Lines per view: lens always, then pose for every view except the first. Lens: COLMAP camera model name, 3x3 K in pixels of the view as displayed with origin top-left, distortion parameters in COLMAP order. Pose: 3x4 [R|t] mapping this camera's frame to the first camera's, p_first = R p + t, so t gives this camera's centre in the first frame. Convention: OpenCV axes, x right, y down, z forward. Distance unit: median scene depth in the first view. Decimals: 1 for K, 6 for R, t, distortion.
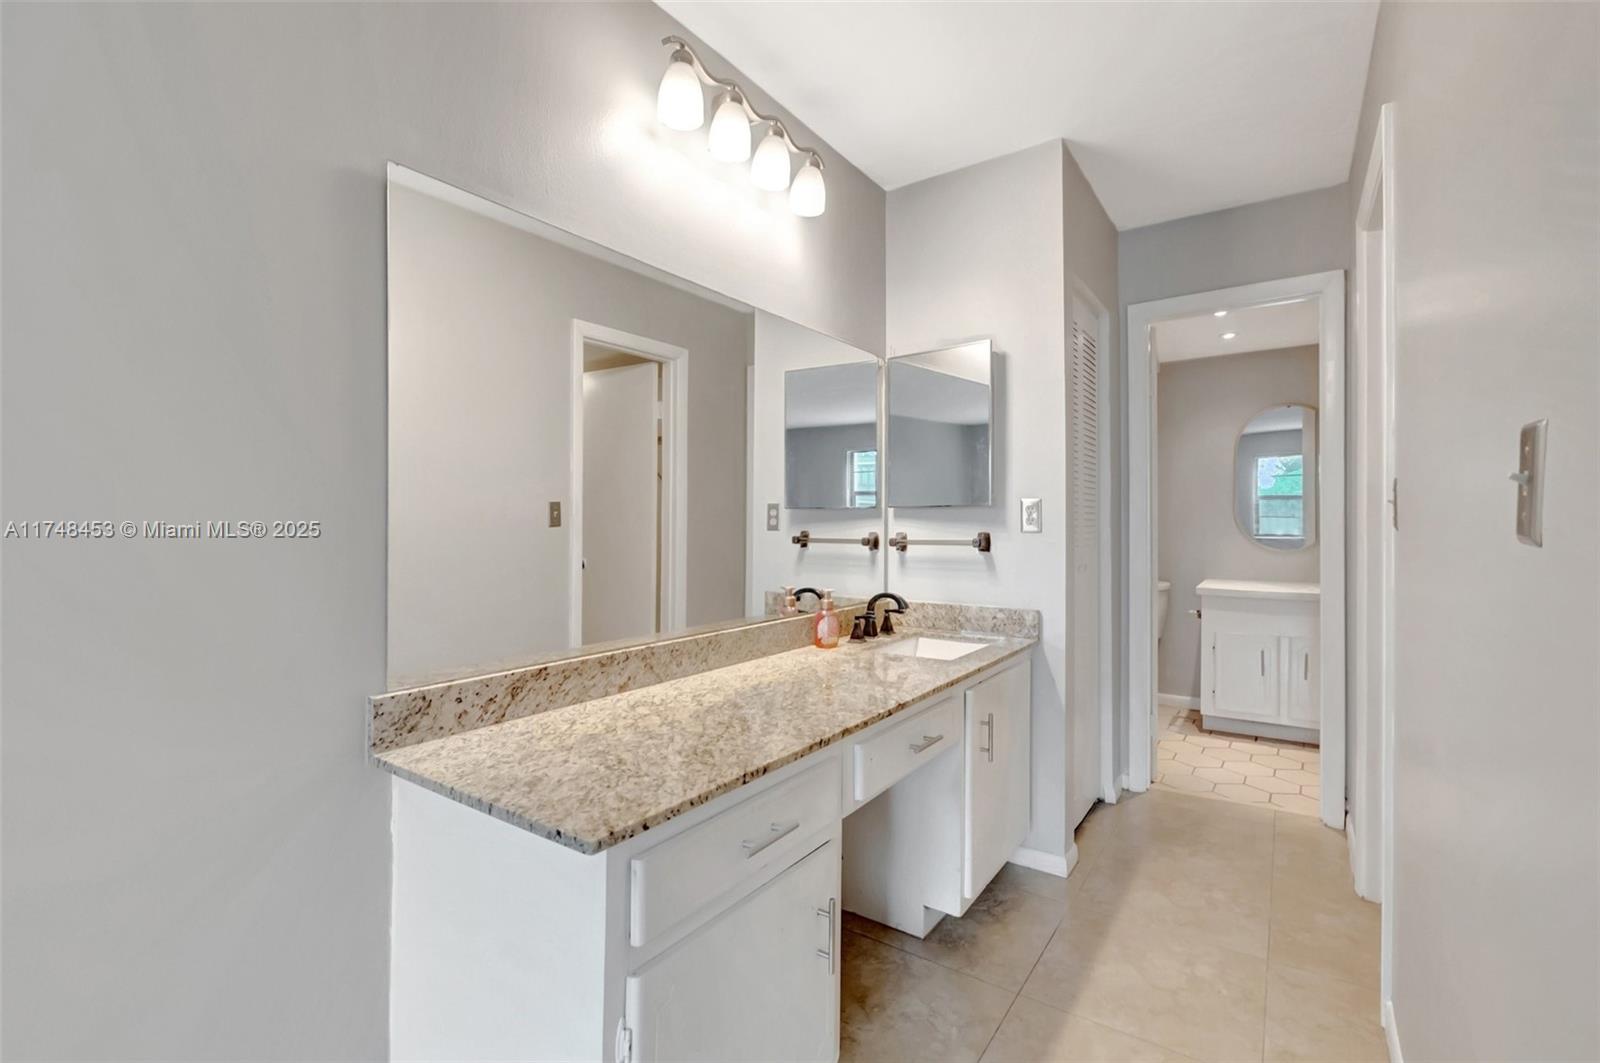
lens RADIAL K [[711.2, 0, 798.2], [0, 711.2, 517.2], [0, 0, 1]] dist [0.000531, 0.000340]
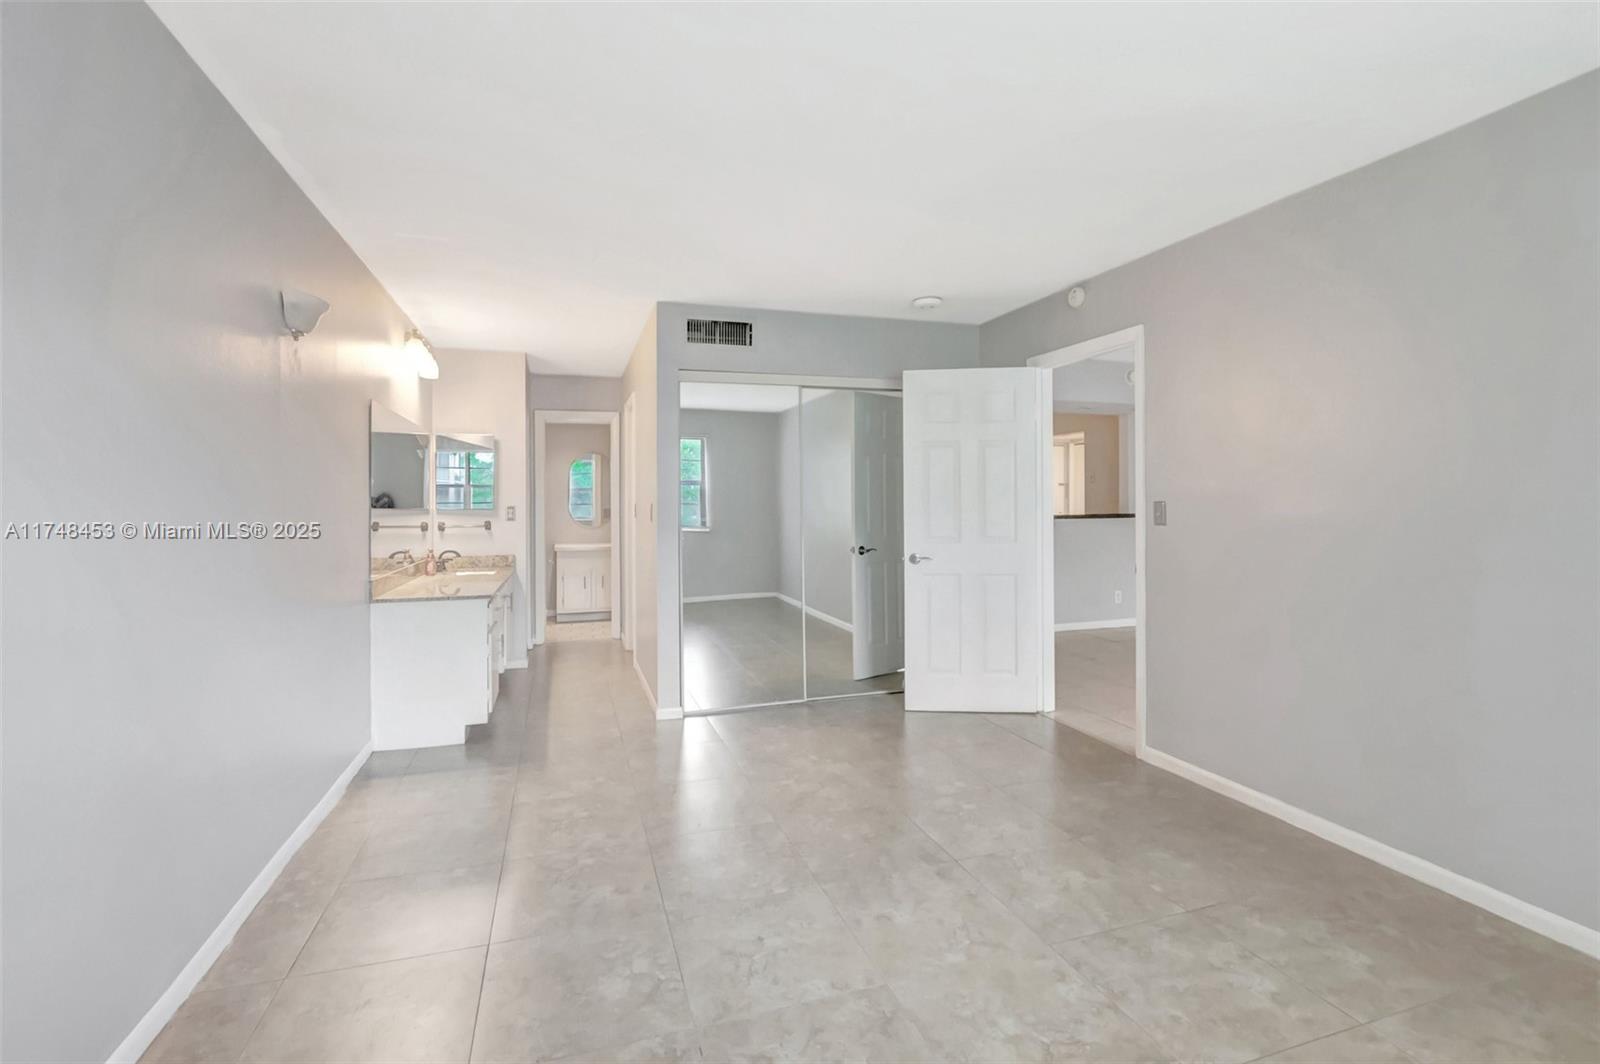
lens RADIAL K [[733.9, 0, 799.3], [0, 733.9, 533.0], [0, 0, 1]] dist [-0.001741, 0.000738]
pose [[0.606114, -0.027010, 0.794919, -0.902588], [-0.003661, 0.999318, 0.036747, -0.027052], [-0.795369, -0.025183, 0.605602, -1.062701]]
